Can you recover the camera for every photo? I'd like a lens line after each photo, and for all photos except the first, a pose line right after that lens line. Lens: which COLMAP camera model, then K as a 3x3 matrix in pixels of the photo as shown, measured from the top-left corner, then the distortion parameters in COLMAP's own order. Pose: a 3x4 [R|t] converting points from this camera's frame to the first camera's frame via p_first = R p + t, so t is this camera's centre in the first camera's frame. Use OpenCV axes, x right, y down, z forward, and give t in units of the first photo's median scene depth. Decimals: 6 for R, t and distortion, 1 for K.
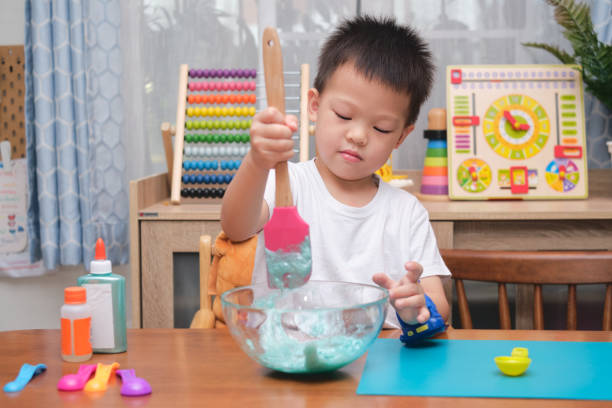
lens RADIAL K [[1040.5, 0, 308.5], [0, 1040.5, 204.3], [0, 0, 1]] dist [-0.044460, 0.000000]
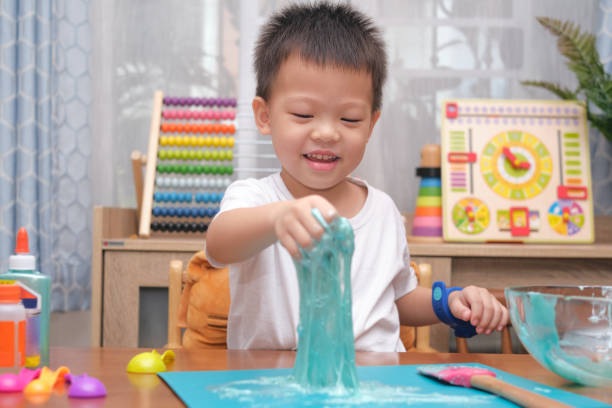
lens RADIAL K [[1040.5, 0, 303.3], [0, 1040.5, 202.9], [0, 0, 1]] dist [-0.044460, 0.000000]
pose [[0.999502, 0.022619, 0.022000, -0.009191], [-0.020246, 0.994512, -0.102650, 0.057844], [-0.024201, 0.102153, 0.994474, 0.087513]]
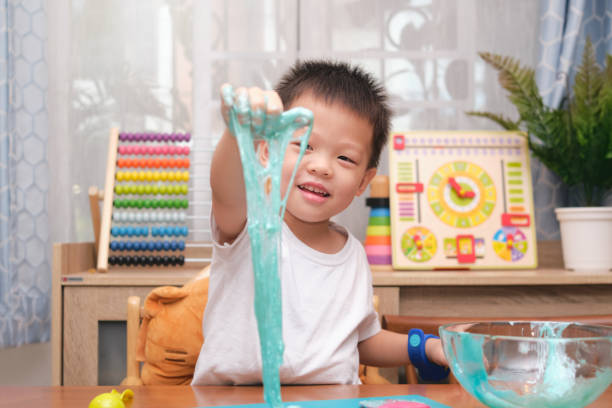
lens RADIAL K [[1040.5, 0, 311.6], [0, 1040.5, 204.7], [0, 0, 1]] dist [-0.044460, 0.000000]
pose [[0.997578, 0.007159, 0.069186, -0.005287], [0.000983, 0.993138, -0.116941, 0.047624], [-0.069548, 0.116726, 0.990726, 0.056111]]
